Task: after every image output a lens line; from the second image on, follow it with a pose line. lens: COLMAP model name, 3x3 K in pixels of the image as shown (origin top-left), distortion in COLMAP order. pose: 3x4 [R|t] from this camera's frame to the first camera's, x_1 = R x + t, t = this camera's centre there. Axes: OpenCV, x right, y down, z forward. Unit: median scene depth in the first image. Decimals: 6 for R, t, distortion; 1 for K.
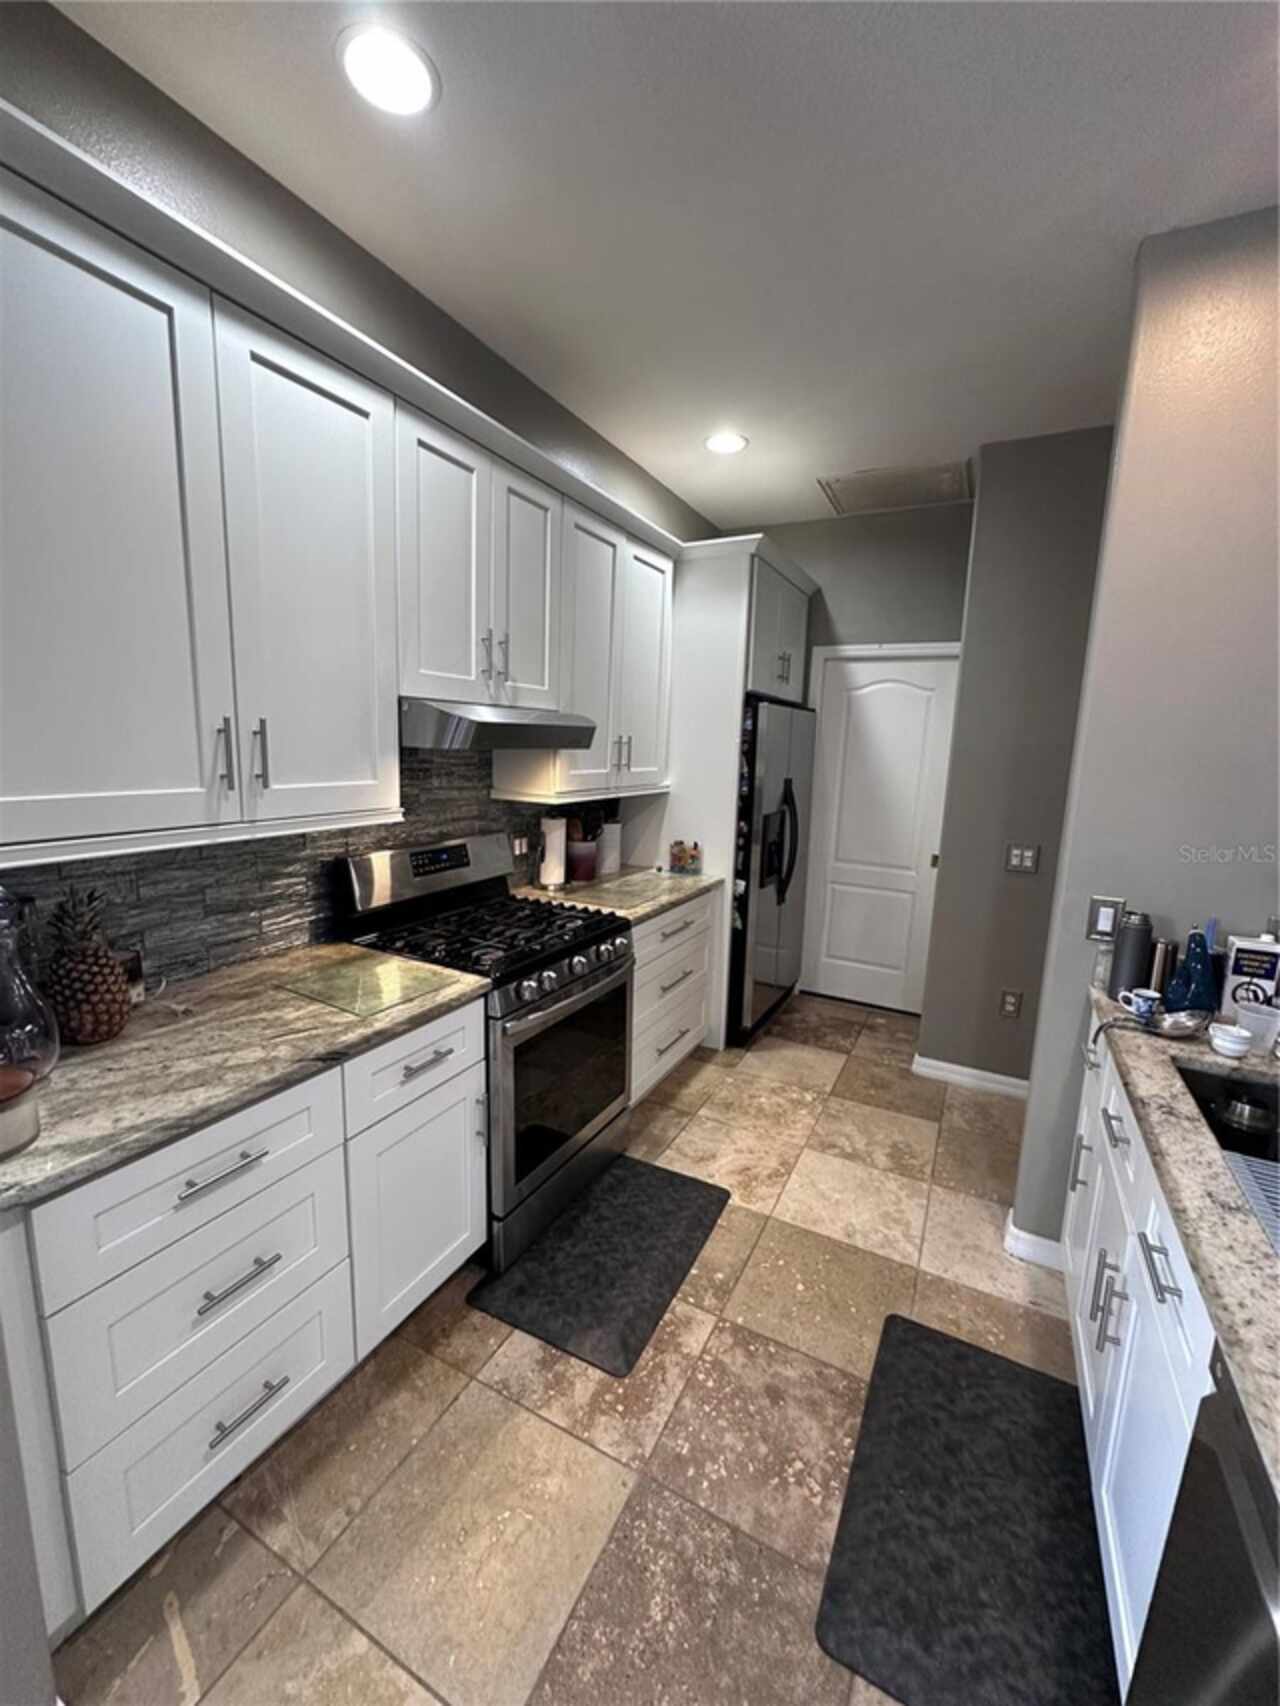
lens RADIAL K [[683.9, 0, 634.5], [0, 683.9, 858.4], [0, 0, 1]] dist [-0.003649, 0.000633]
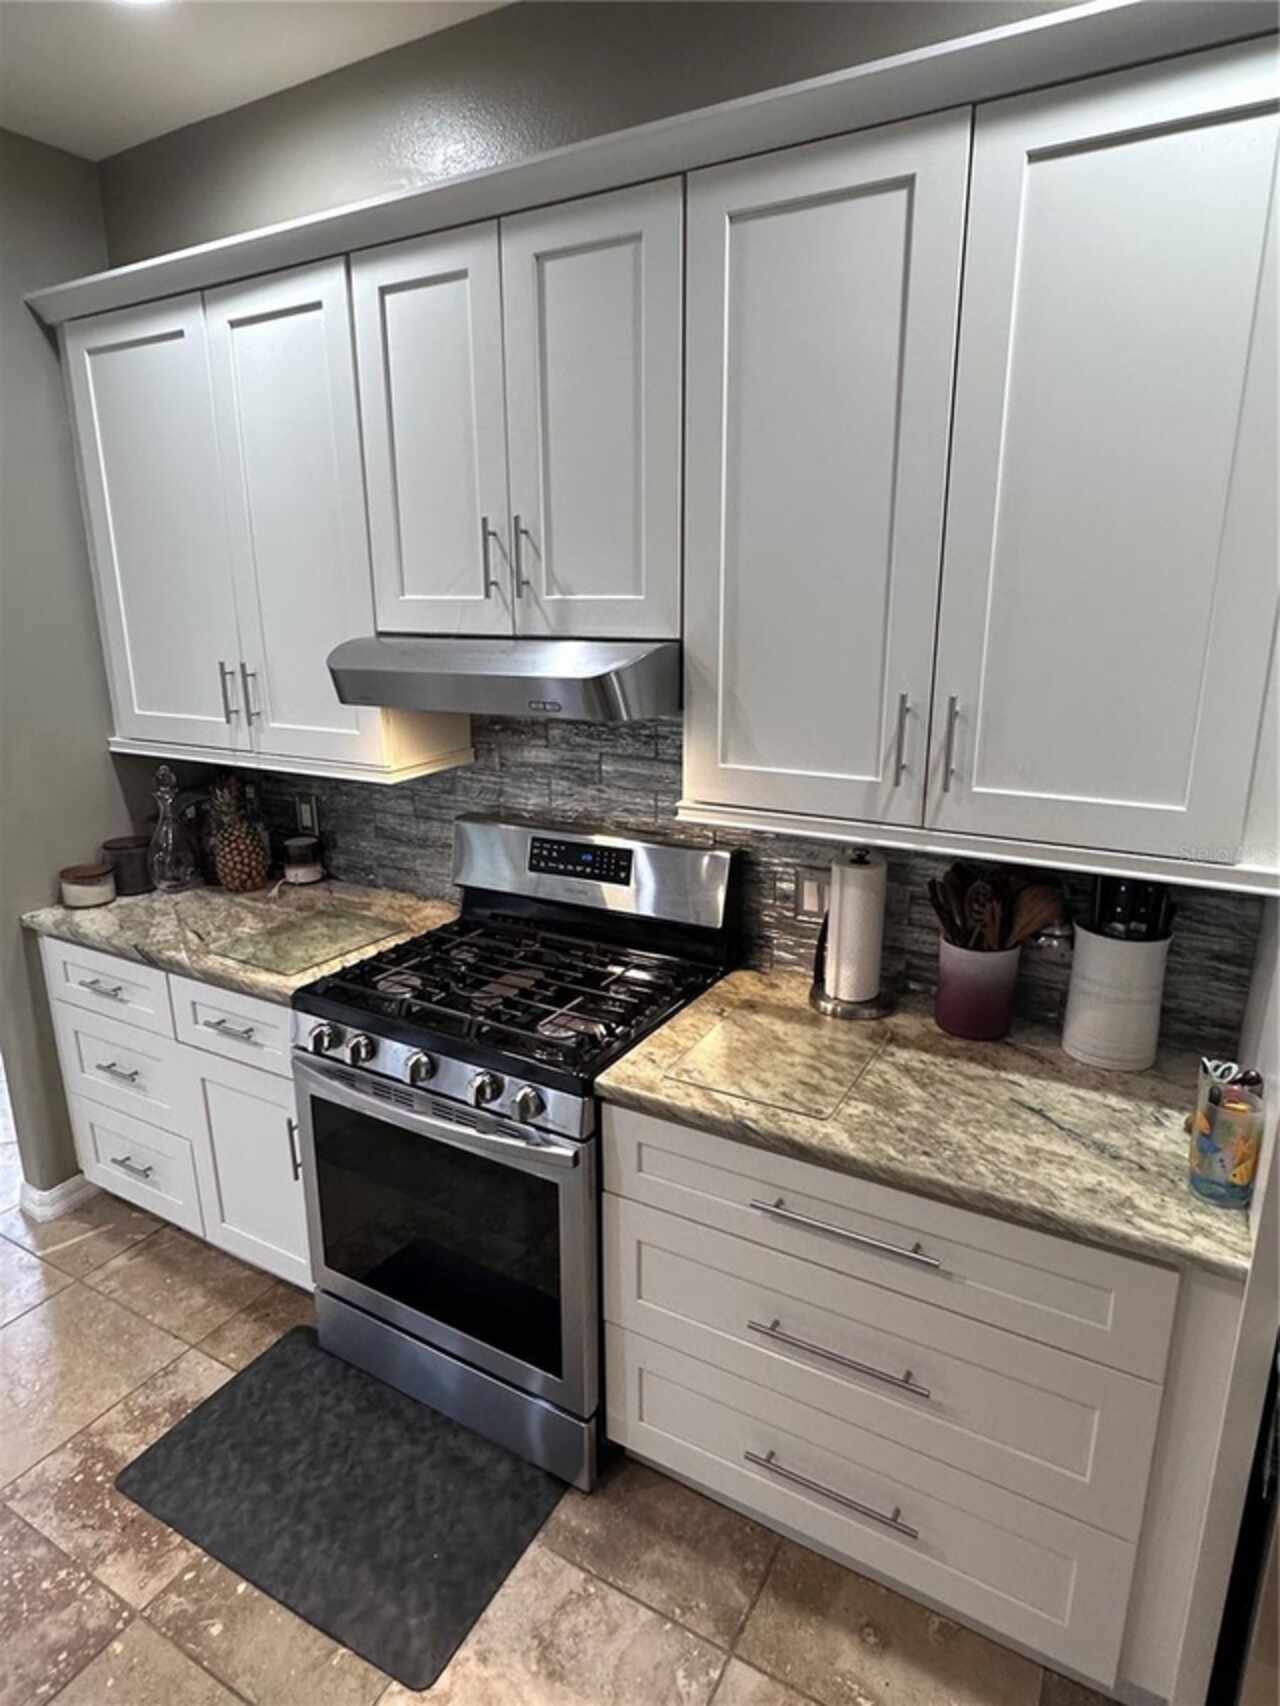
lens RADIAL K [[996.6, 0, 633.0], [0, 996.6, 847.0], [0, 0, 1]] dist [0.001185, -0.002796]
pose [[-0.047278, 0.228465, -0.972404, 0.900833], [-0.159520, 0.959271, 0.233135, -0.334974], [0.986062, 0.166140, -0.008908, 1.428702]]
